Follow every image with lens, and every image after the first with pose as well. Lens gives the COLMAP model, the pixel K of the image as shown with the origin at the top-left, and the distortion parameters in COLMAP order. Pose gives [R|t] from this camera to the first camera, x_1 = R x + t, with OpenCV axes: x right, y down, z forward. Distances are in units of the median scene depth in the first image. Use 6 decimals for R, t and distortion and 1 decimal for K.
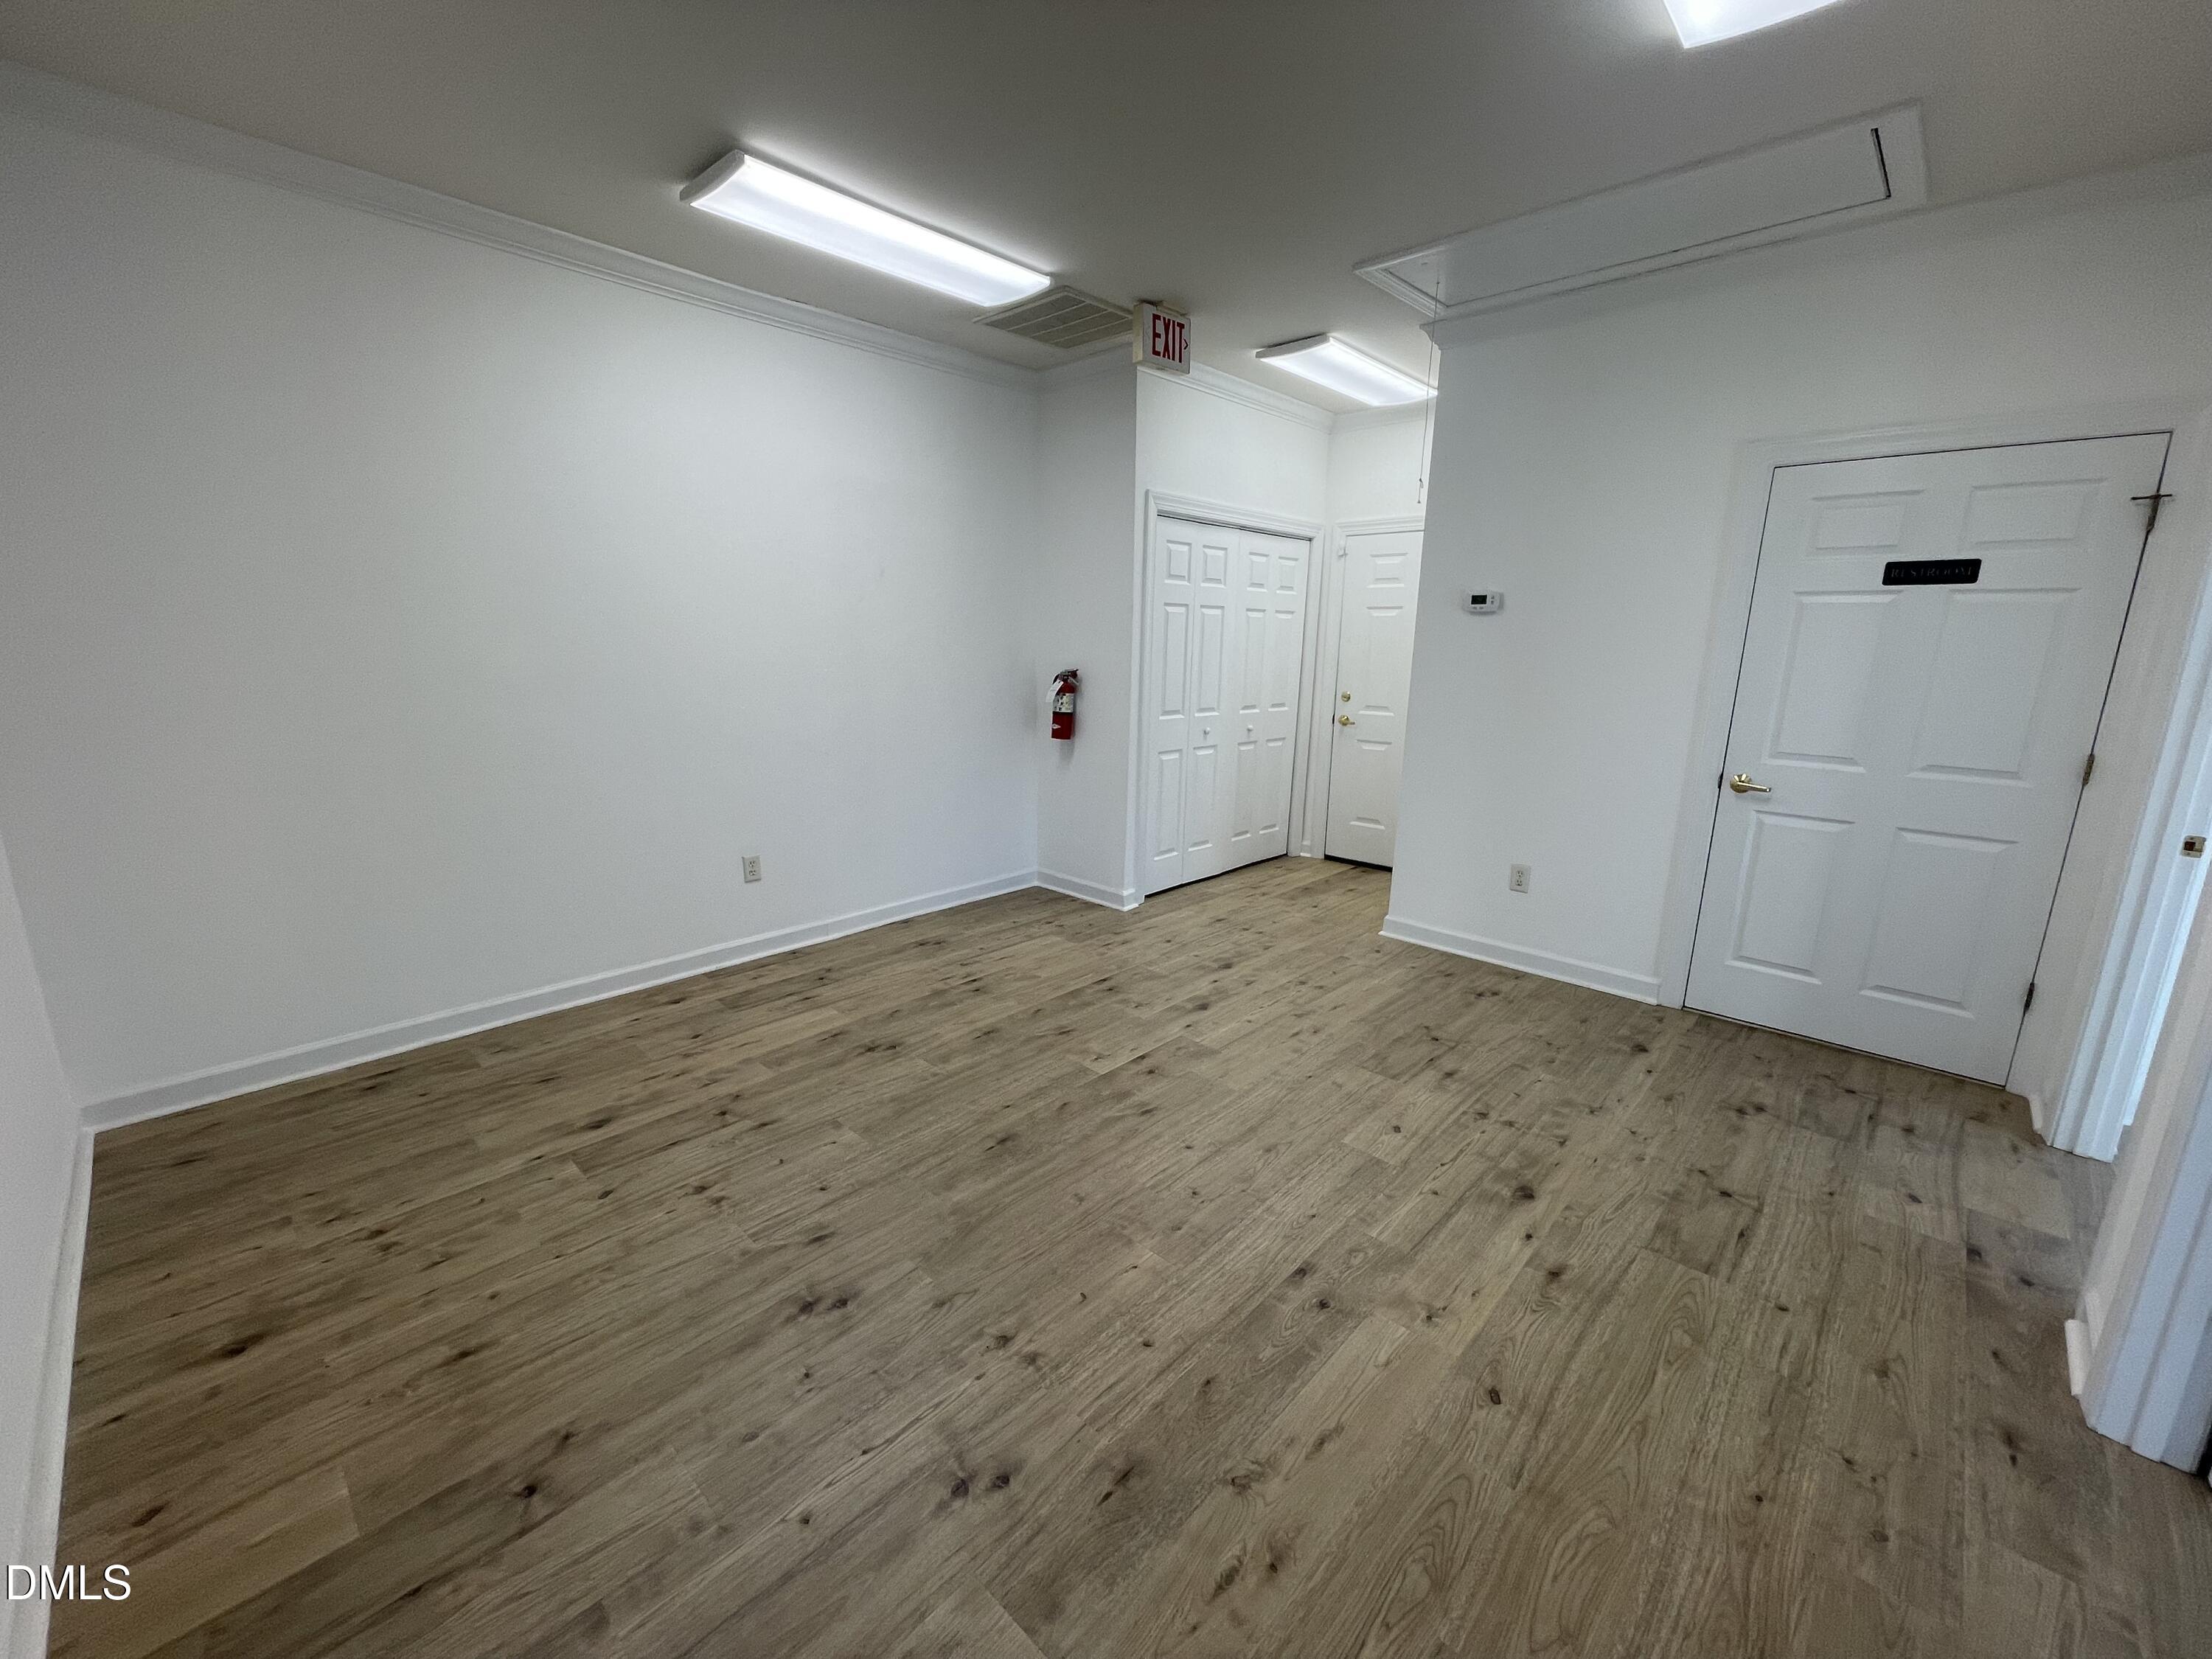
lens RADIAL K [[888.5, 0, 1093.1], [0, 888.5, 828.5], [0, 0, 1]] dist [0.000333, -0.000950]
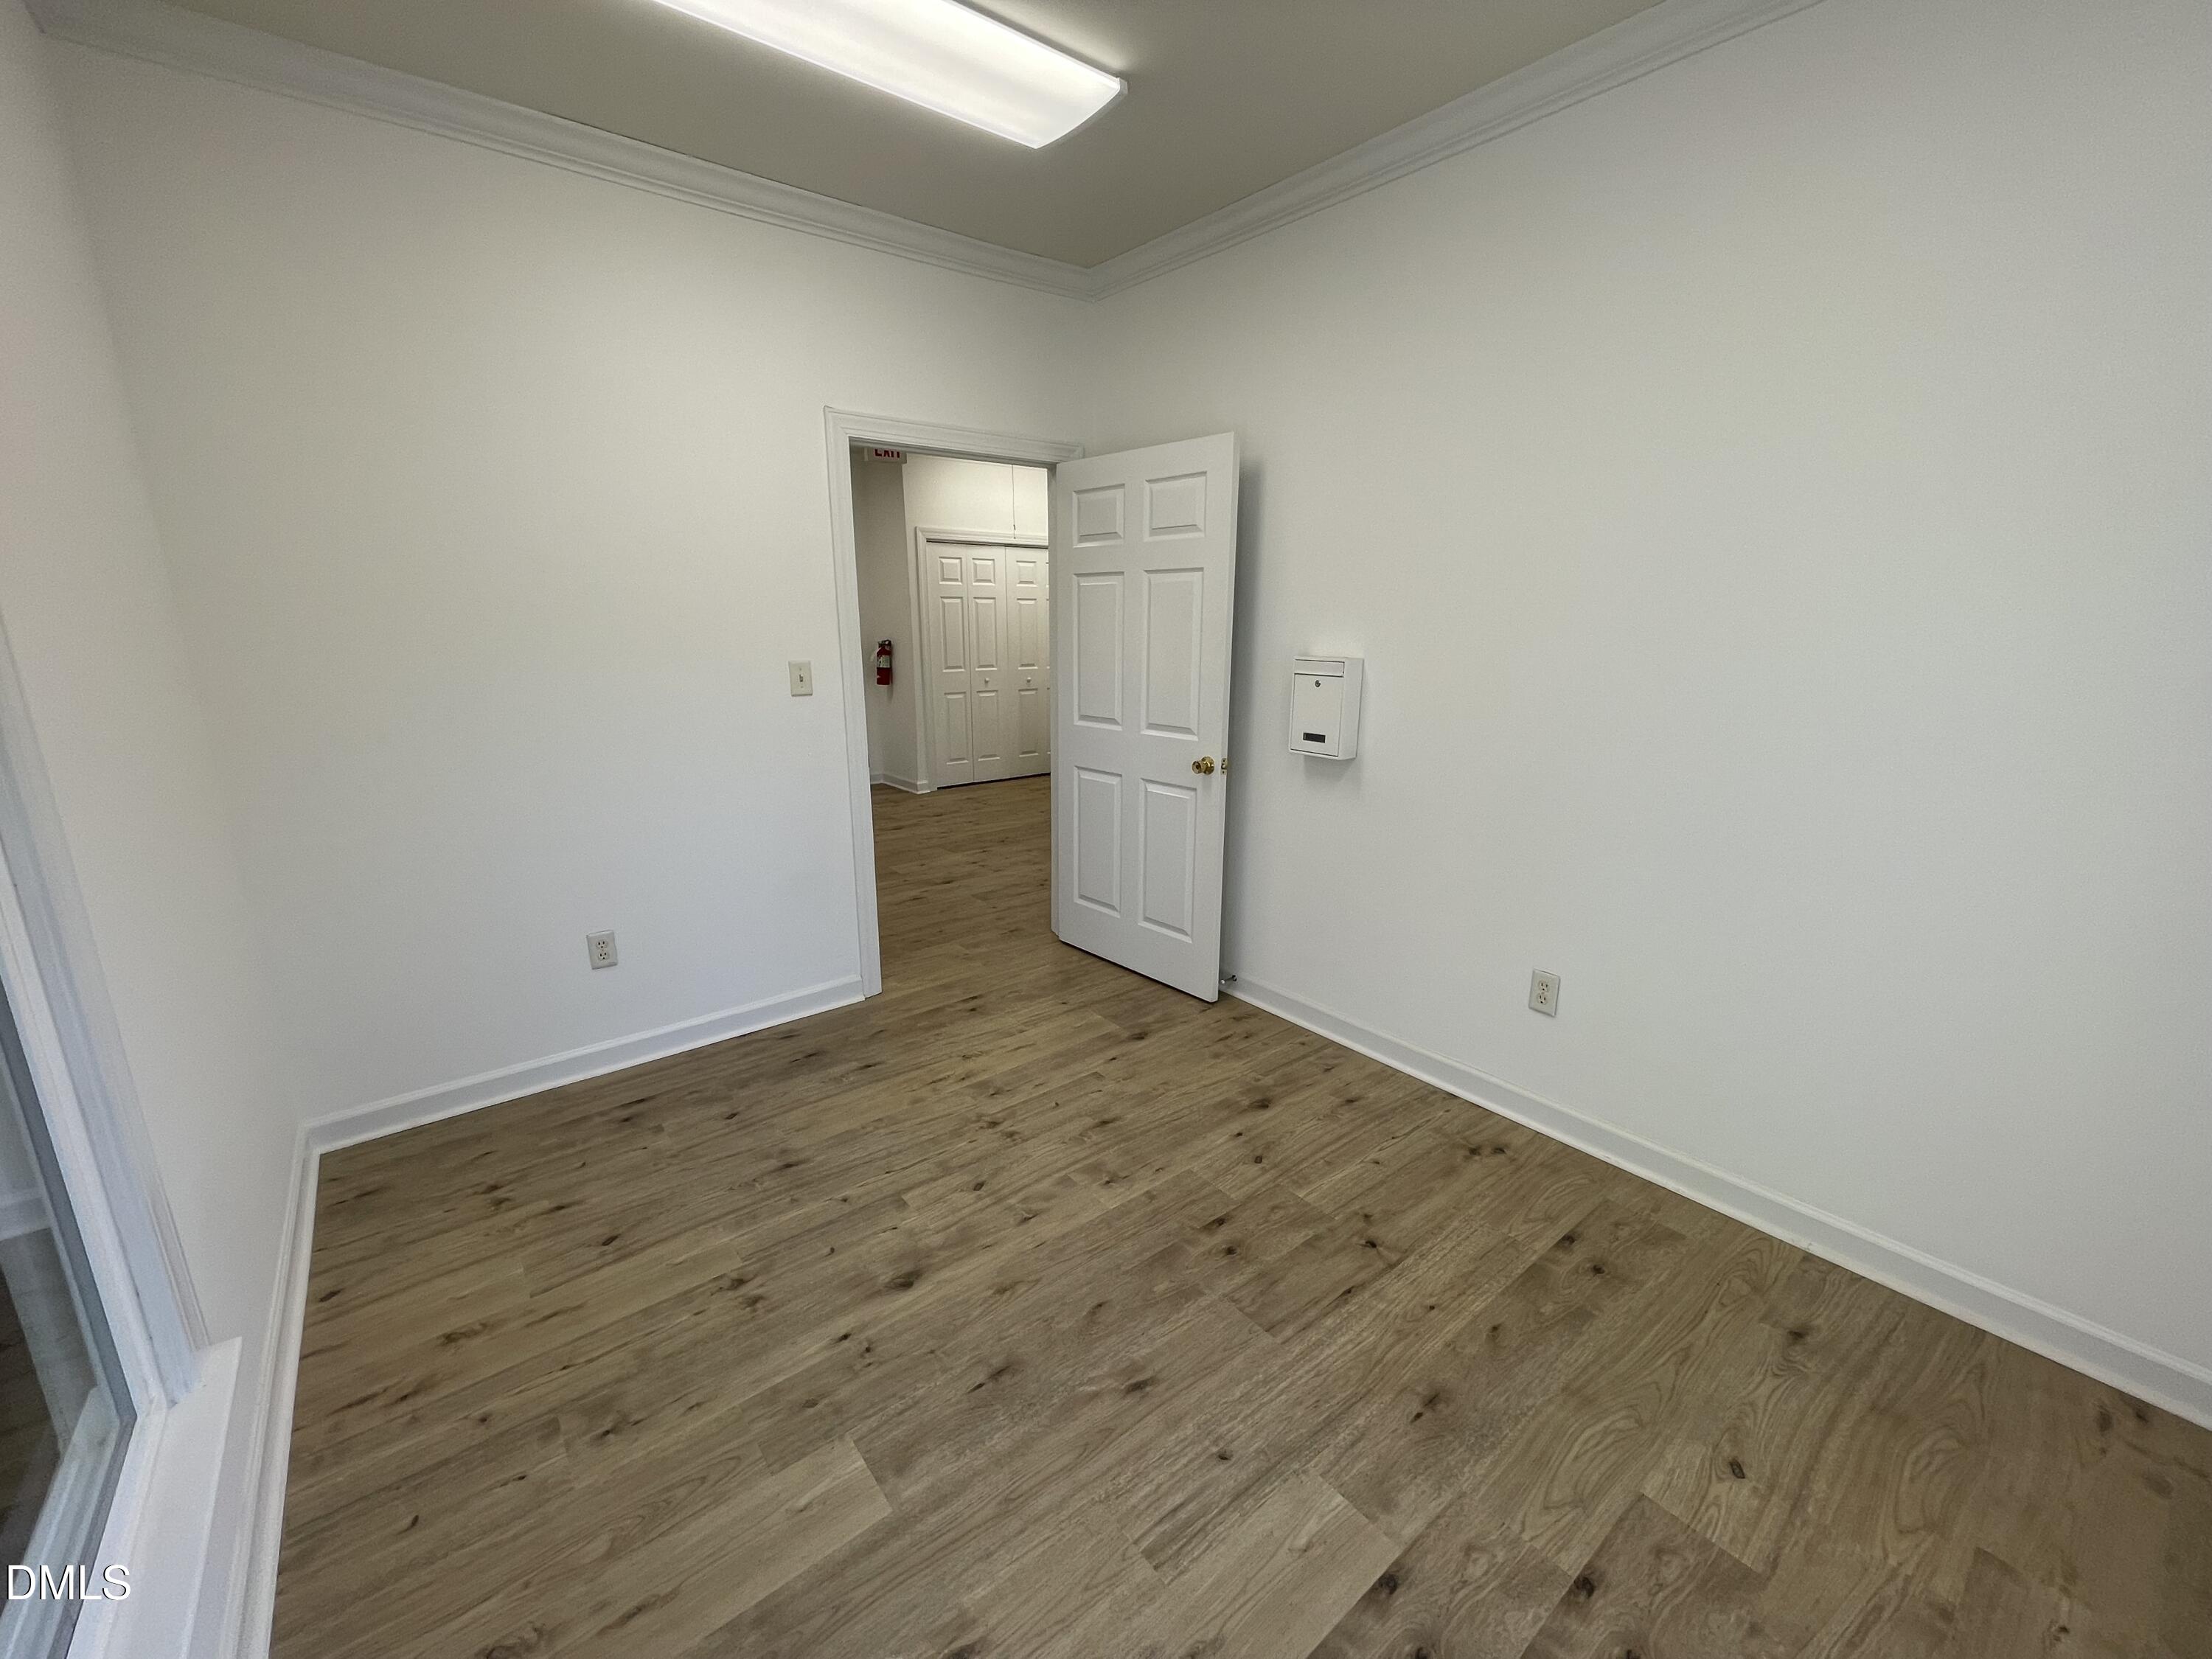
lens RADIAL K [[888.5, 0, 1093.1], [0, 888.5, 828.5], [0, 0, 1]] dist [0.000333, -0.000950]
pose [[0.990348, 0.014331, -0.137860, 0.994771], [-0.012038, 0.999775, 0.017453, 0.218244], [0.138079, -0.015625, 0.990298, -0.912863]]
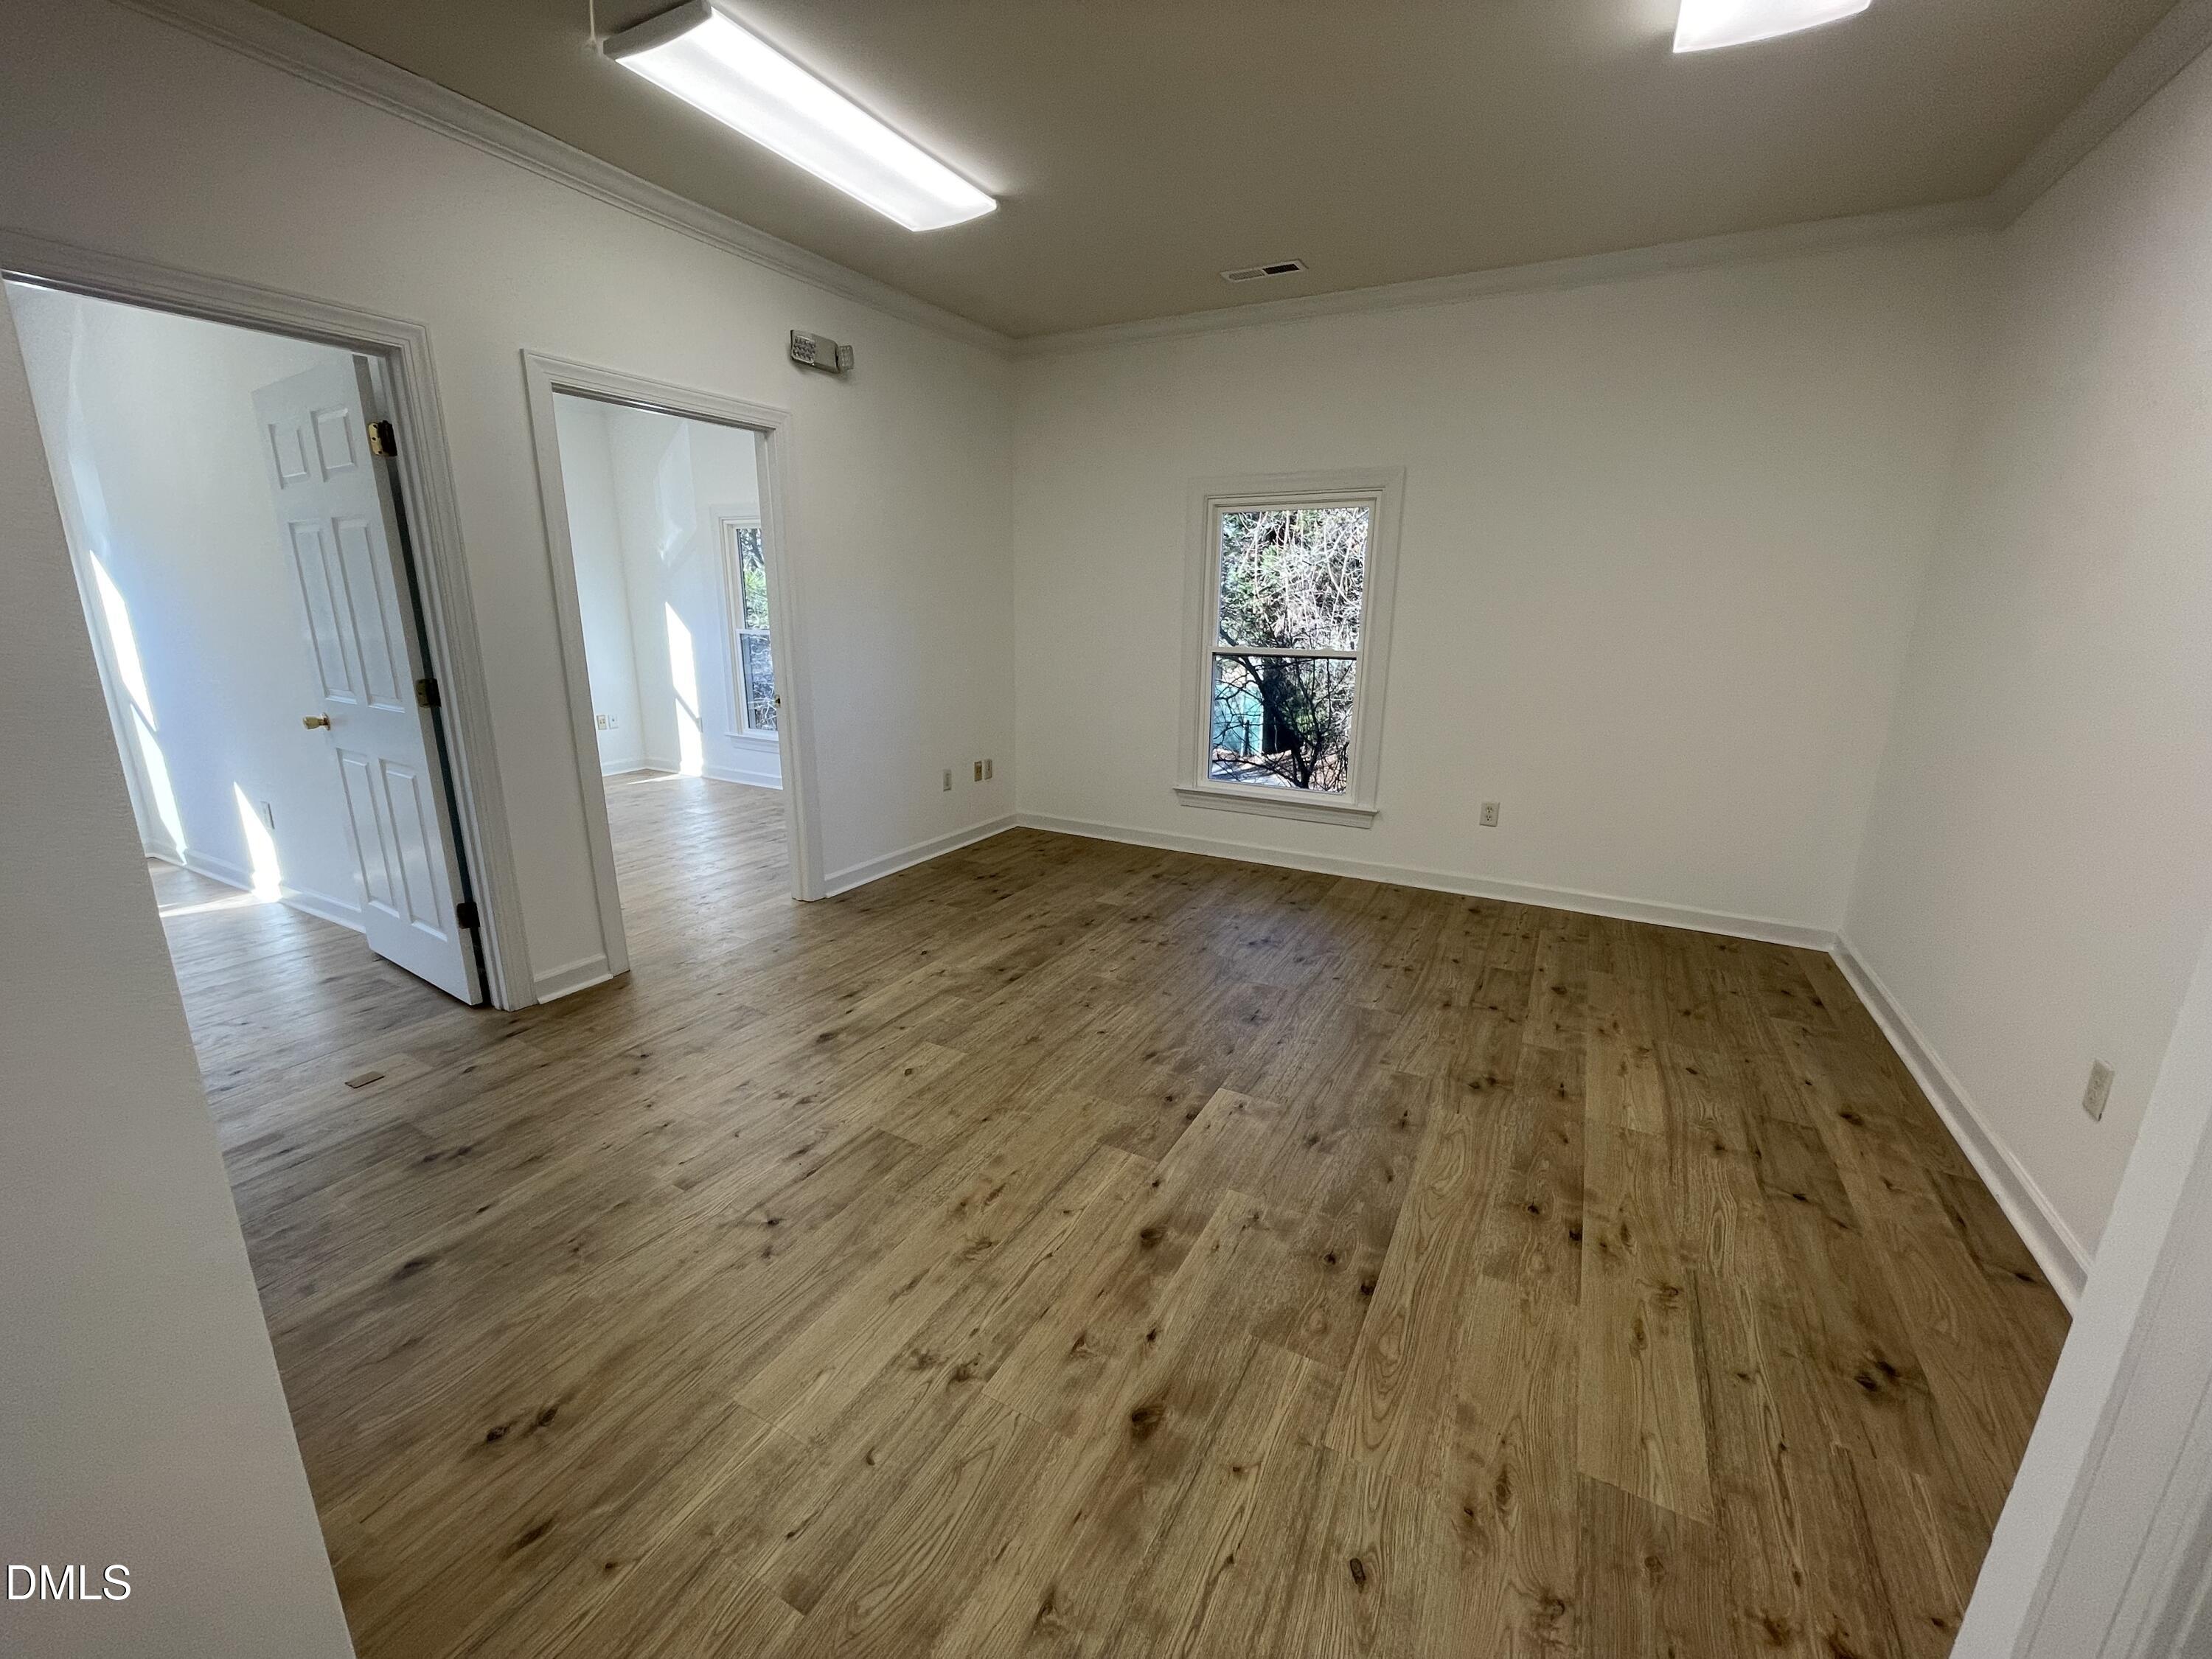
lens RADIAL K [[891.3, 0, 1092.9], [0, 891.3, 827.3], [0, 0, 1]] dist [-0.001729, 0.000904]
pose [[-0.965981, 0.041091, -0.255327, 0.387852], [-0.078621, 0.893906, 0.441306, -0.373747], [0.246372, 0.446367, -0.860266, 1.804146]]
